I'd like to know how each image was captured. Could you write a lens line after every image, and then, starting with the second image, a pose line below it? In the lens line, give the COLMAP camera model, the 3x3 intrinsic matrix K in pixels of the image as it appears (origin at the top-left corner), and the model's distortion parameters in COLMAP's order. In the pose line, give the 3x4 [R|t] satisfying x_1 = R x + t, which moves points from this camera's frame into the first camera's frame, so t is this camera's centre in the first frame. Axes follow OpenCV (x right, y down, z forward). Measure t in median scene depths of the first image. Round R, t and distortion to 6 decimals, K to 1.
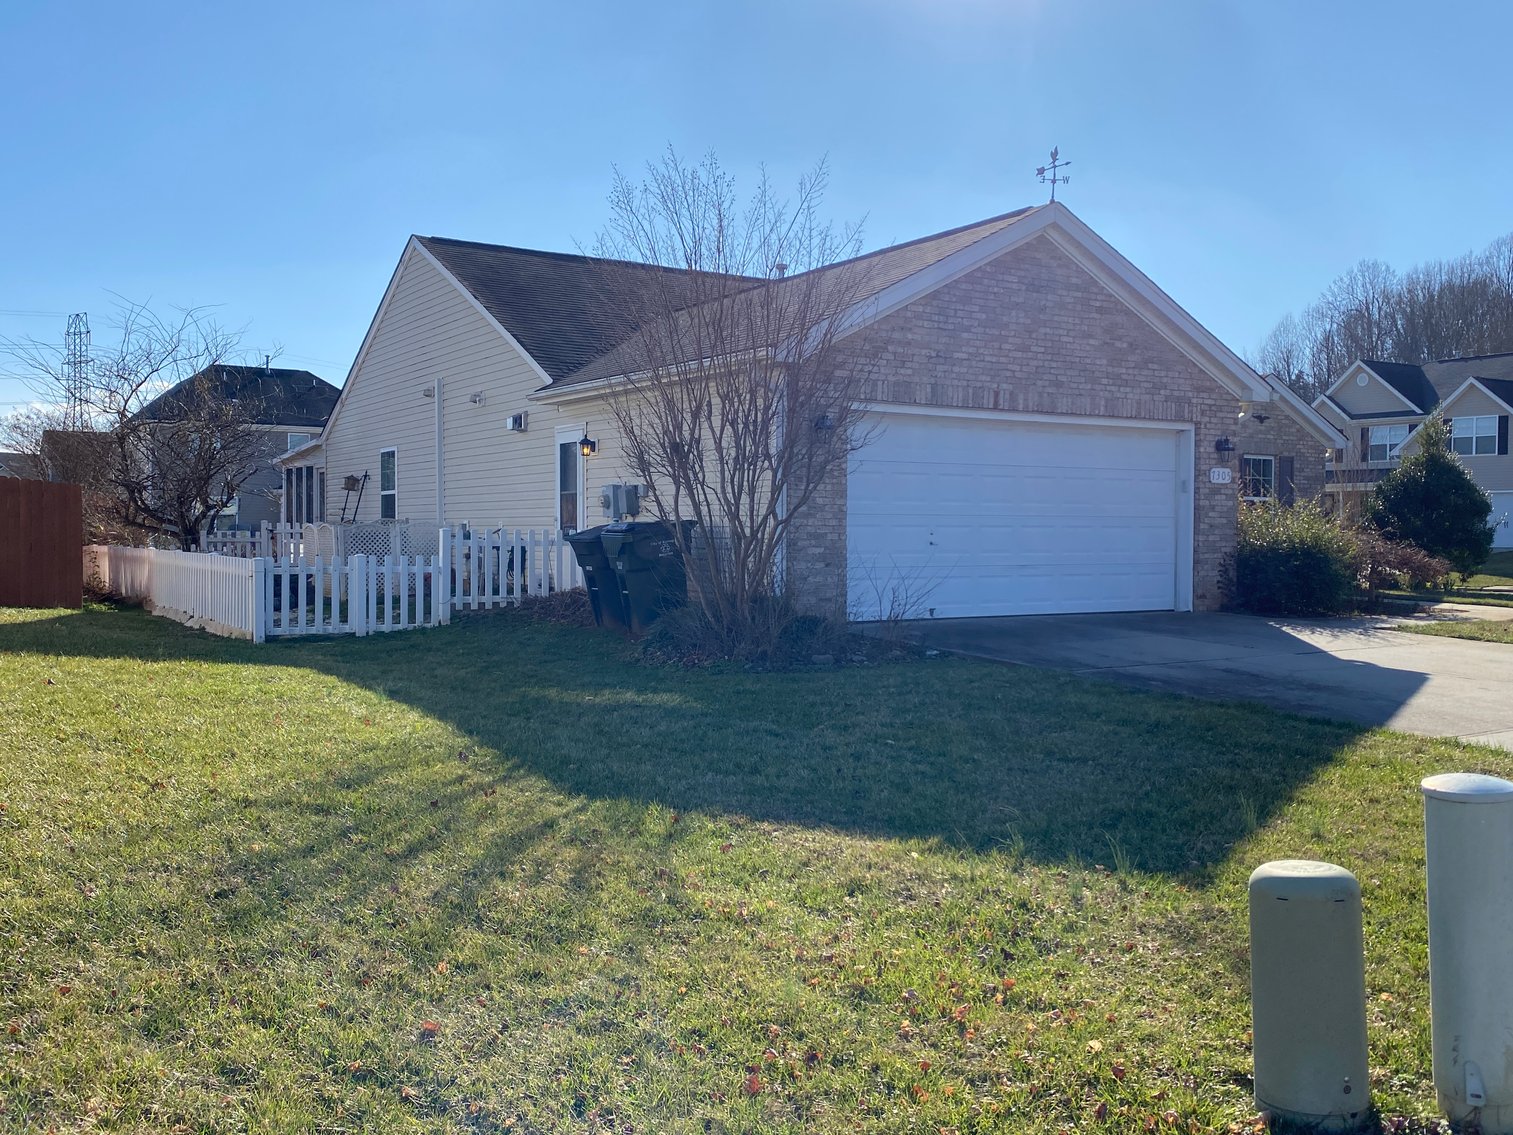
lens RADIAL K [[1365.3, 0, 765.5], [0, 1365.3, 564.6], [0, 0, 1]] dist [0.095497, -0.030611]
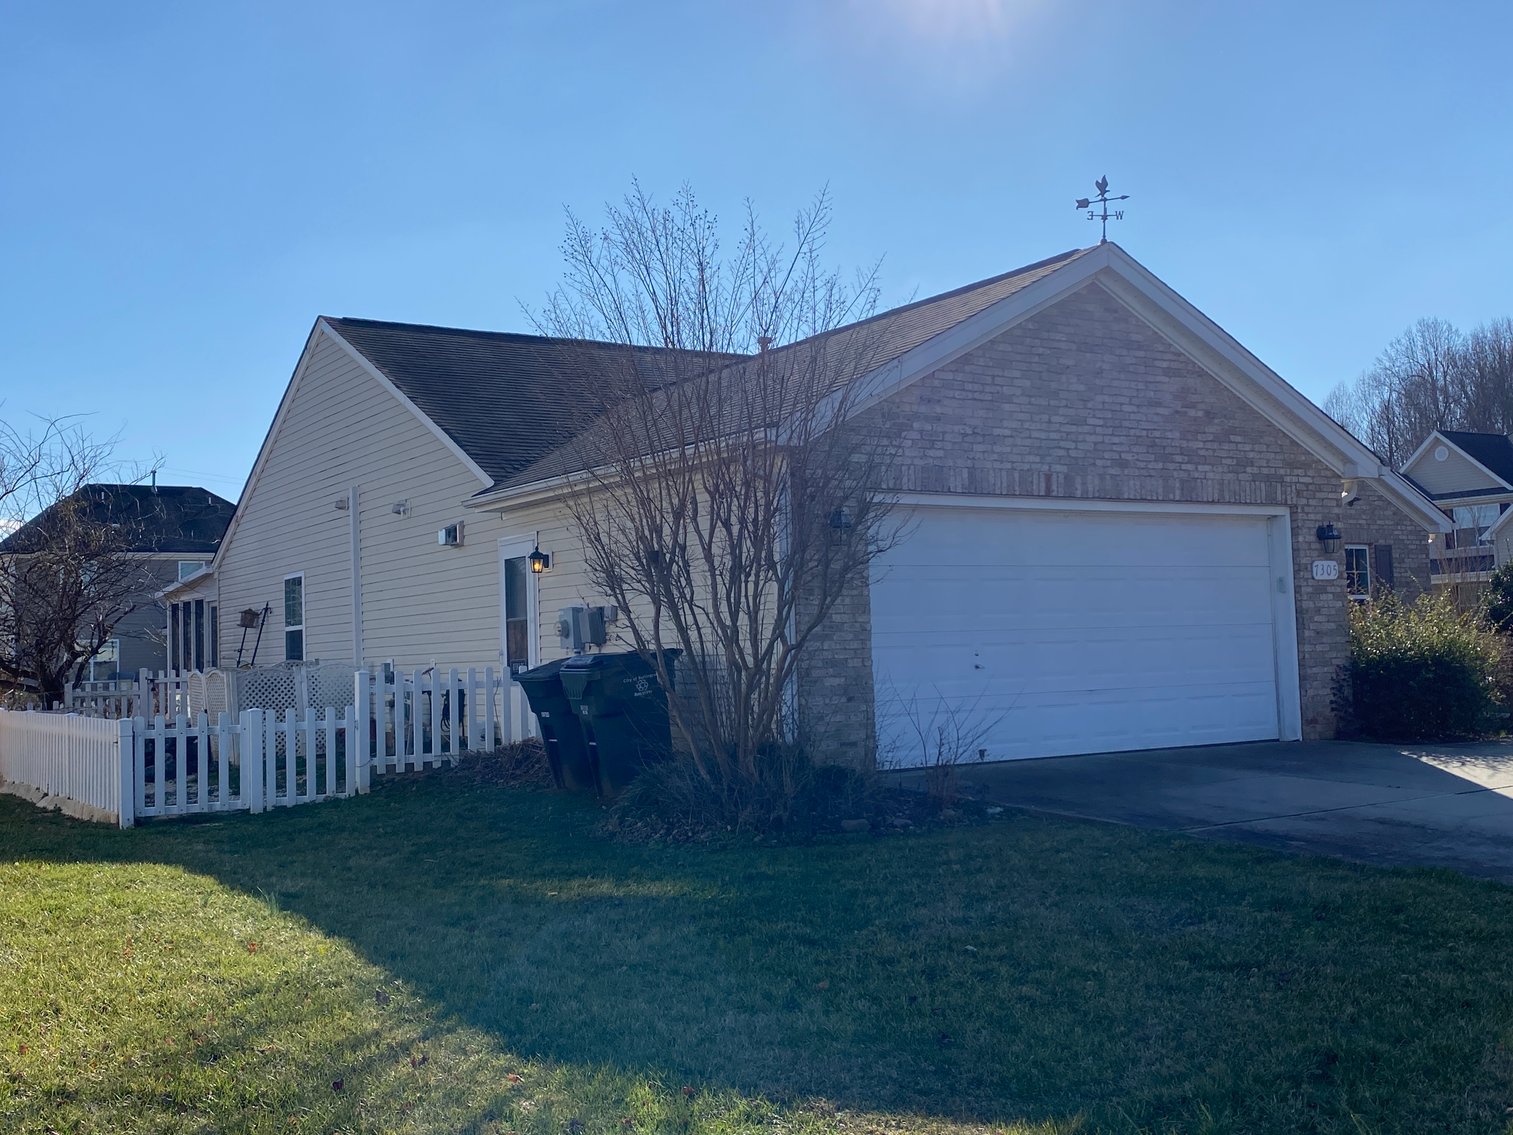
lens RADIAL K [[1596.0, 0, 767.7], [0, 1596.0, 566.2], [0, 0, 1]] dist [0.078516, 0.000000]
pose [[0.999207, -0.036559, 0.015751, -0.012081], [0.037691, 0.996175, -0.078836, -0.005122], [-0.012808, 0.079368, 0.996763, 0.071165]]
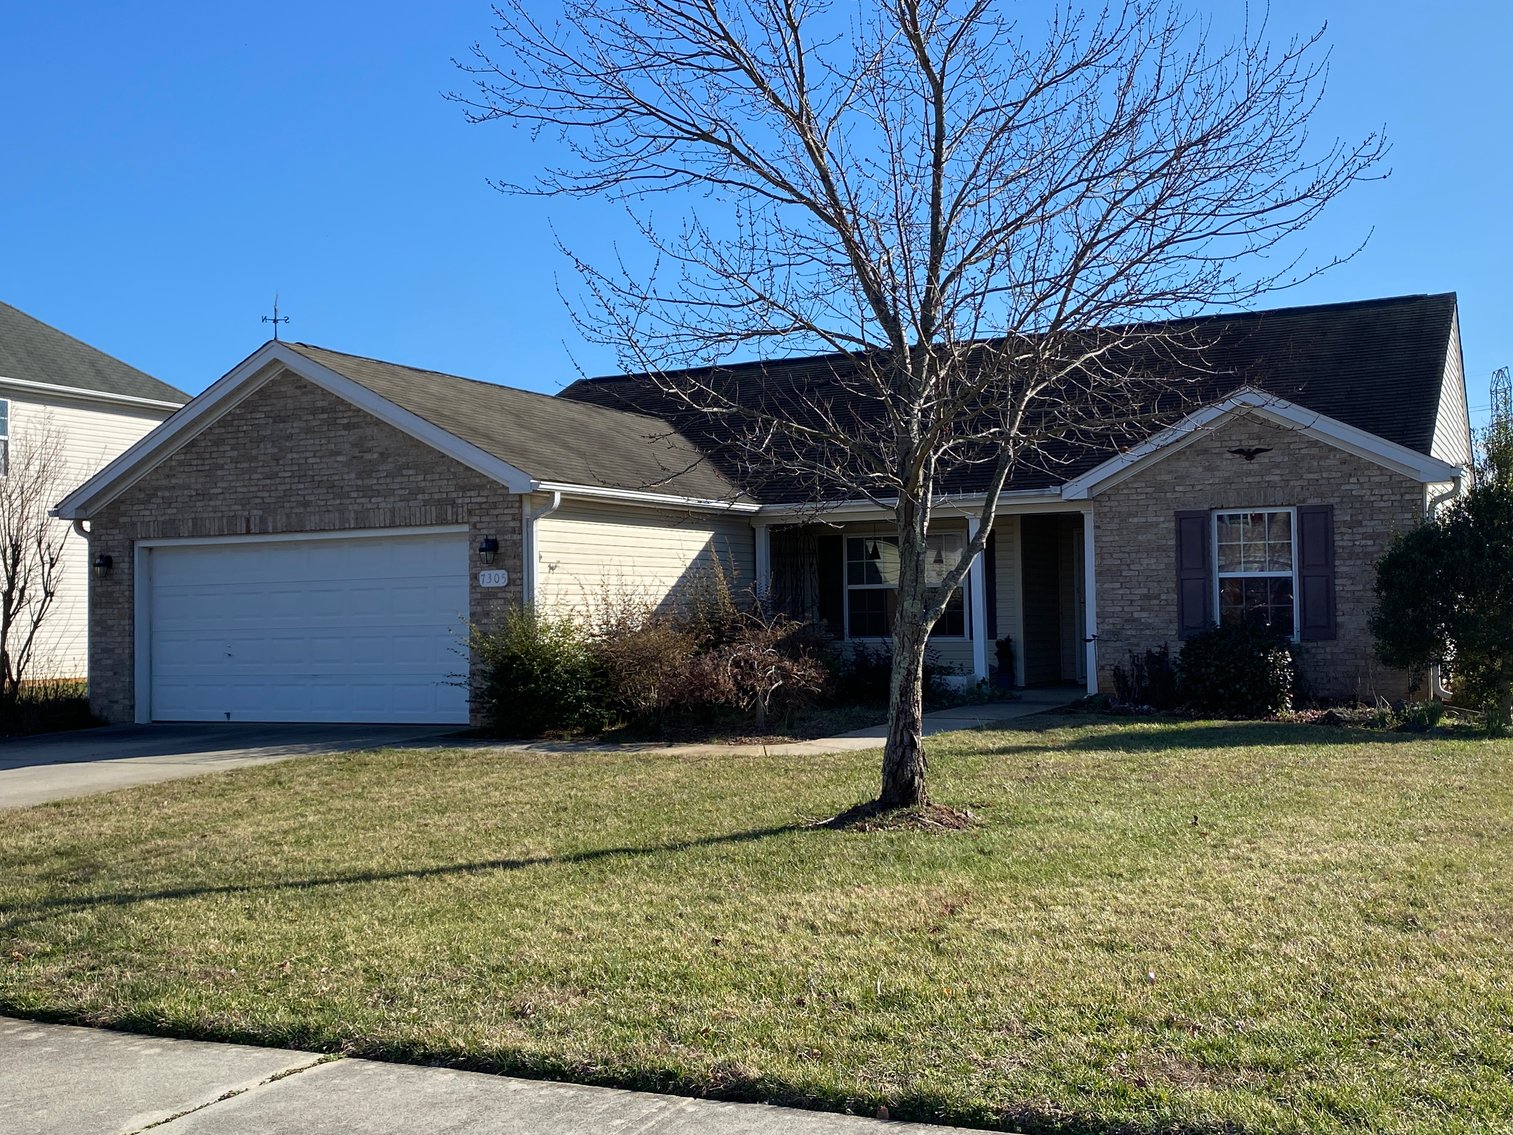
lens RADIAL K [[1596.0, 0, 758.5], [0, 1596.0, 568.7], [0, 0, 1]] dist [0.078516, 0.000000]
pose [[0.528337, -0.042227, -0.847984, 1.463991], [0.000414, 0.998775, -0.049478, -0.020273], [0.849035, 0.025790, 0.527707, 0.653194]]
